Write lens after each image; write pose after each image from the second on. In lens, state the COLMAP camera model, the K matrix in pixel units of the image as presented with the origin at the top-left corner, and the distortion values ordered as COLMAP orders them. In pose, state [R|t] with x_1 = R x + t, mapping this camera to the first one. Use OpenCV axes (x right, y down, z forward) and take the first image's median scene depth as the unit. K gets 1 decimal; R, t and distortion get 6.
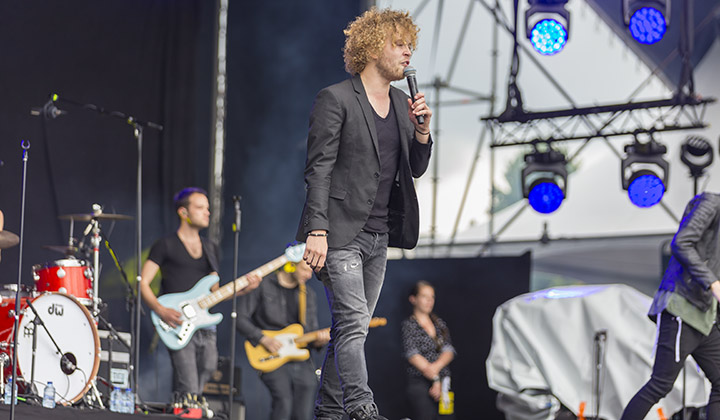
lens RADIAL K [[2840.5, 0, 360.0], [0, 2840.5, 210.0], [0, 0, 1]] dist [-0.043145, 3.020010]
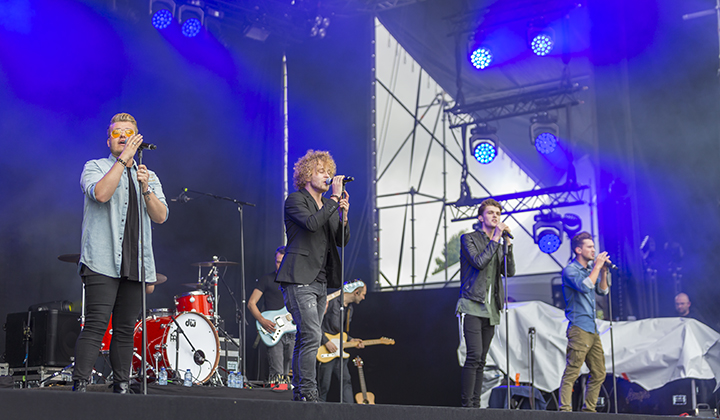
lens RADIAL K [[1517.8, 0, 360.0], [0, 1517.8, 210.0], [0, 0, 1]] dist [0.114191, 0.441215]
pose [[0.999392, -0.034684, 0.003569, -0.011613], [0.034811, 0.998331, -0.046090, 0.011253], [-0.001965, 0.046187, 0.998931, 0.124705]]
